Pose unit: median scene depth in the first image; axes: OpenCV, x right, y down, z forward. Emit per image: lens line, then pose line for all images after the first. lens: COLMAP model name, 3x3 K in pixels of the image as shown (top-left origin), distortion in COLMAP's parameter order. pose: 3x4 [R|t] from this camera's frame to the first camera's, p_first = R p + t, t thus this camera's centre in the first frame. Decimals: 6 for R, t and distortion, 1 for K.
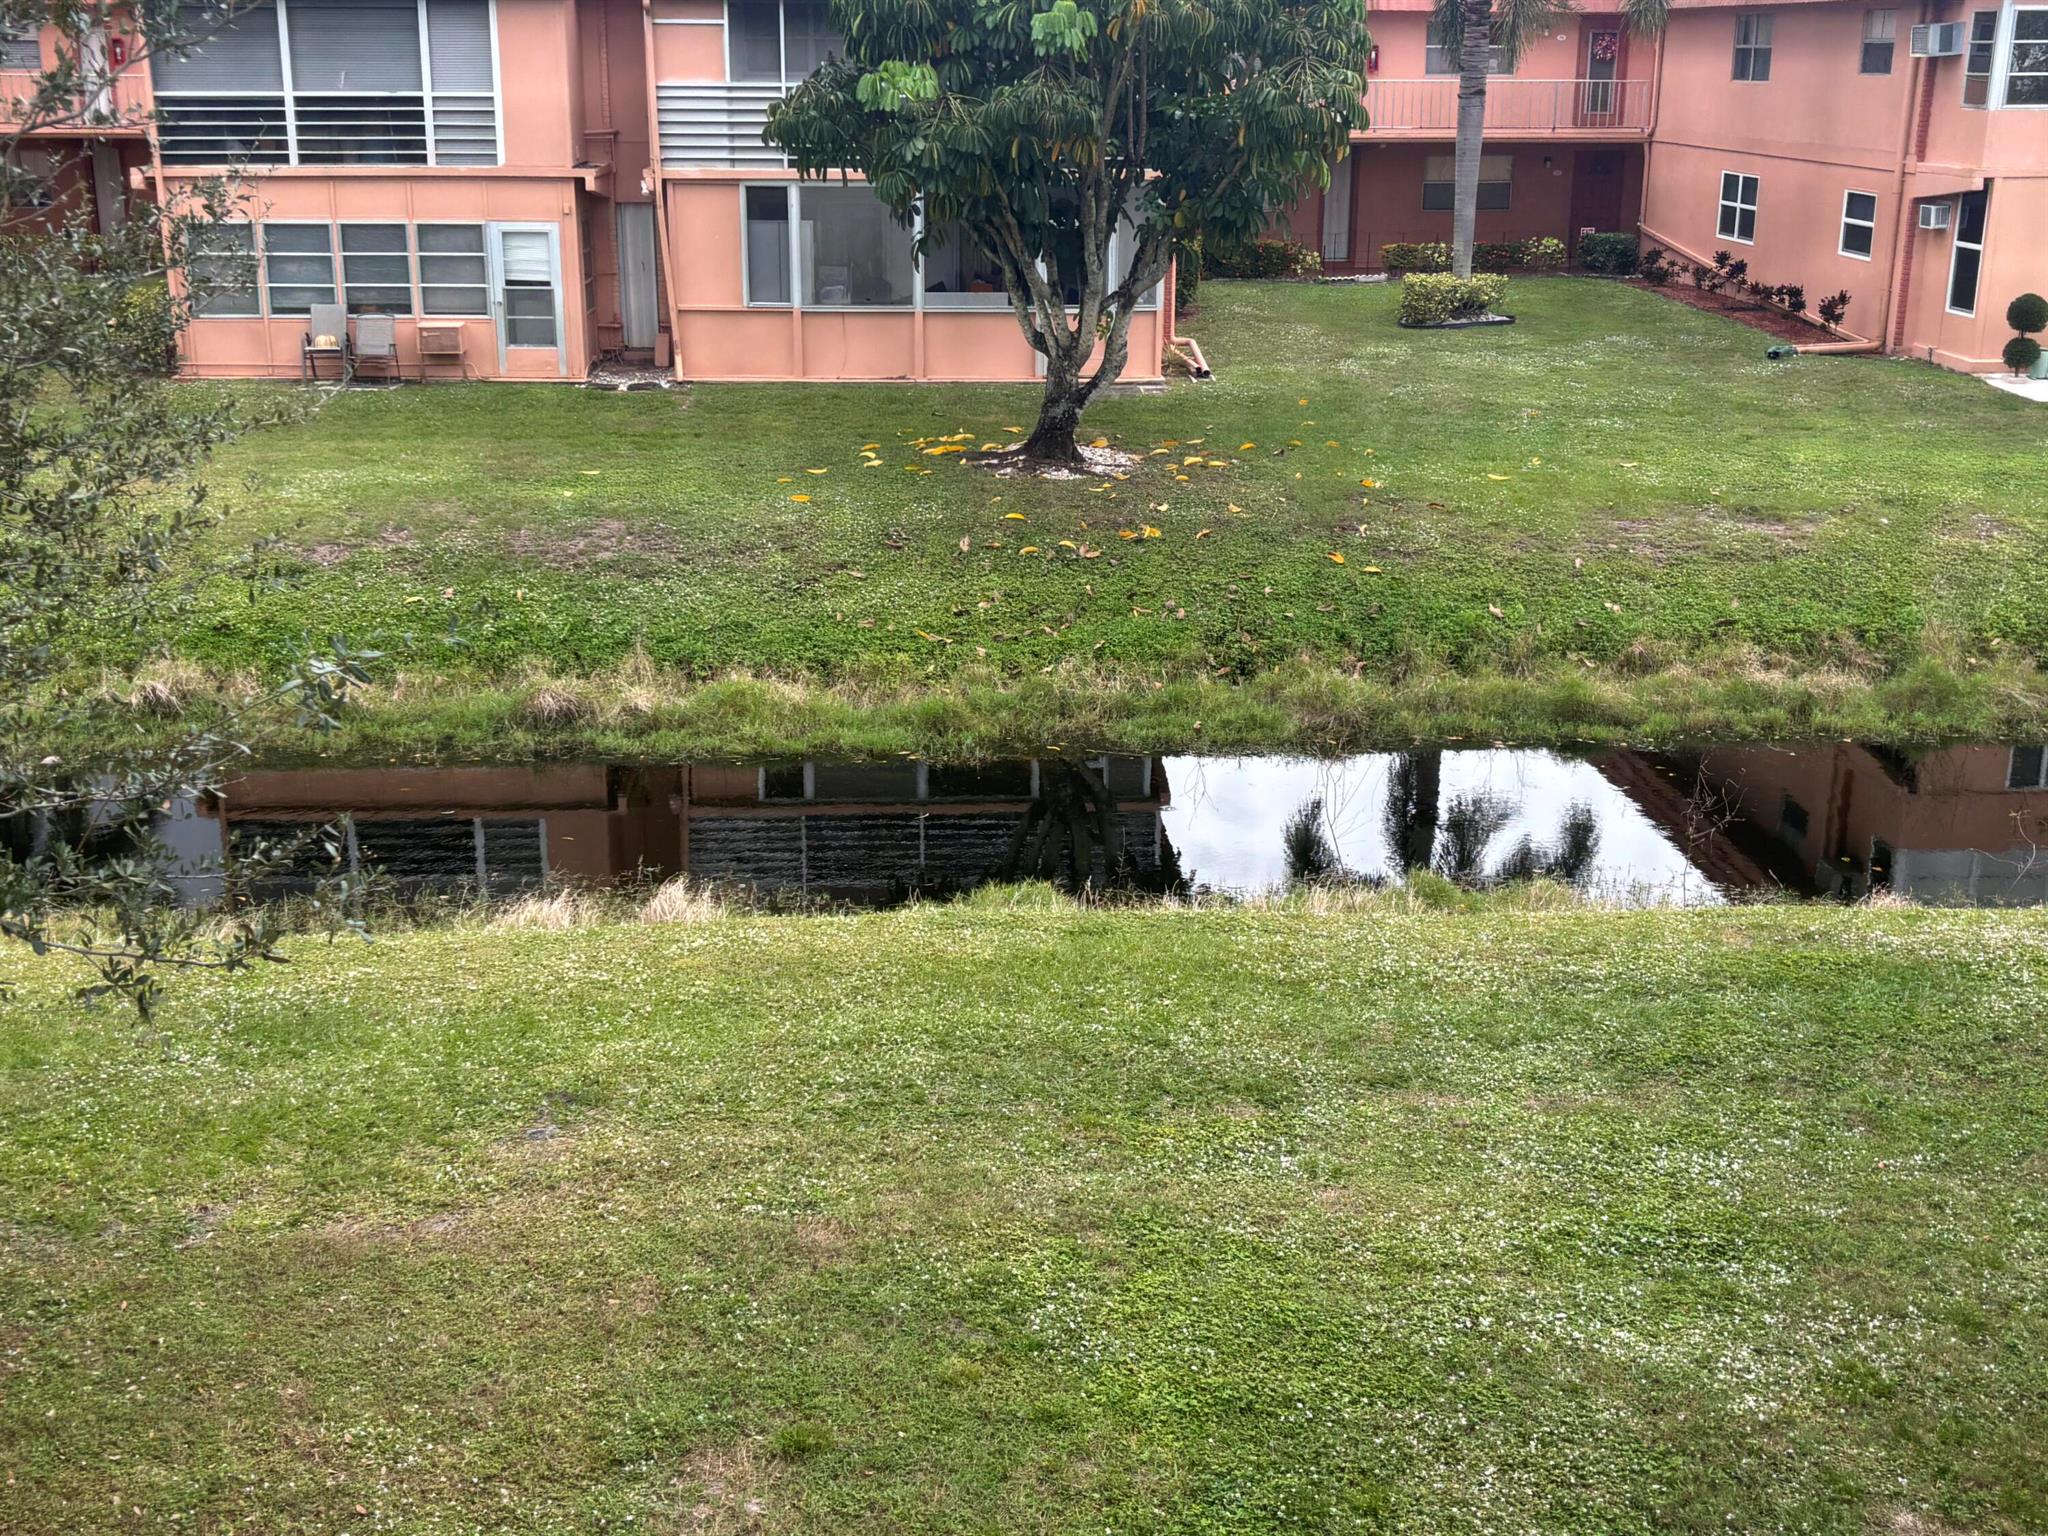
lens RADIAL K [[2273.9, 0, 1024.0], [0, 2273.9, 768.0], [0, 0, 1]] dist [0.143586, -0.494247]
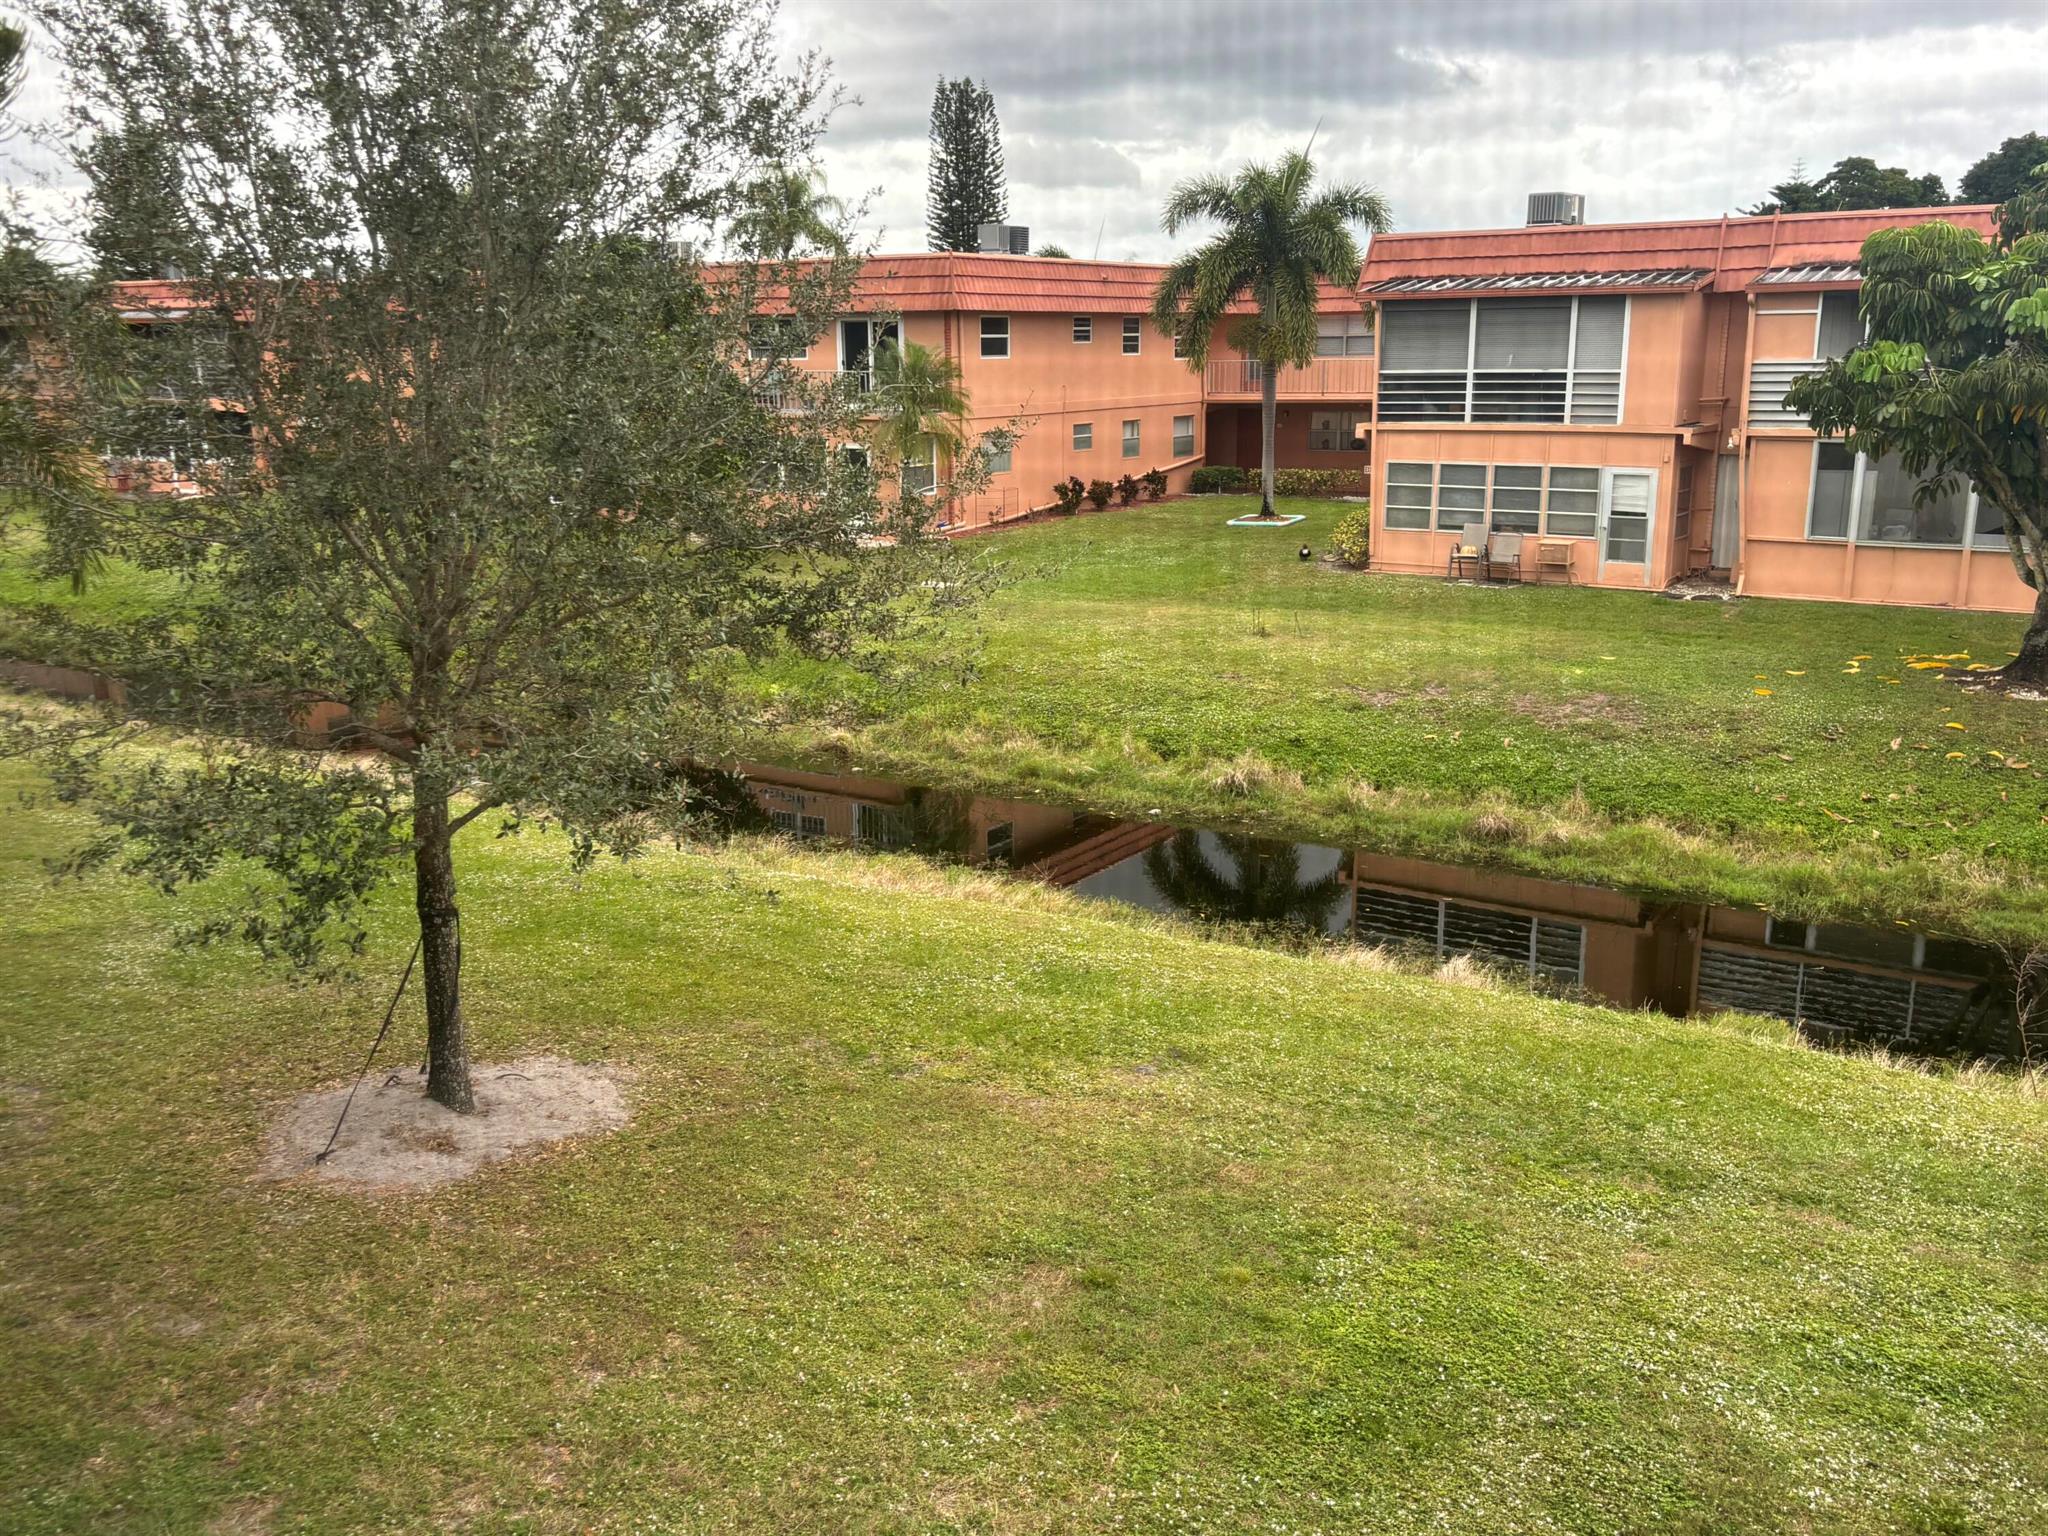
lens RADIAL K [[1788.1, 0, 1019.9], [0, 1788.1, 778.6], [0, 0, 1]] dist [-0.008988, -0.008289]
pose [[0.796785, 0.125814, -0.591019, 0.139859], [-0.161588, 0.986828, -0.007774, -0.001185], [0.582256, 0.101696, 0.806620, 0.005763]]
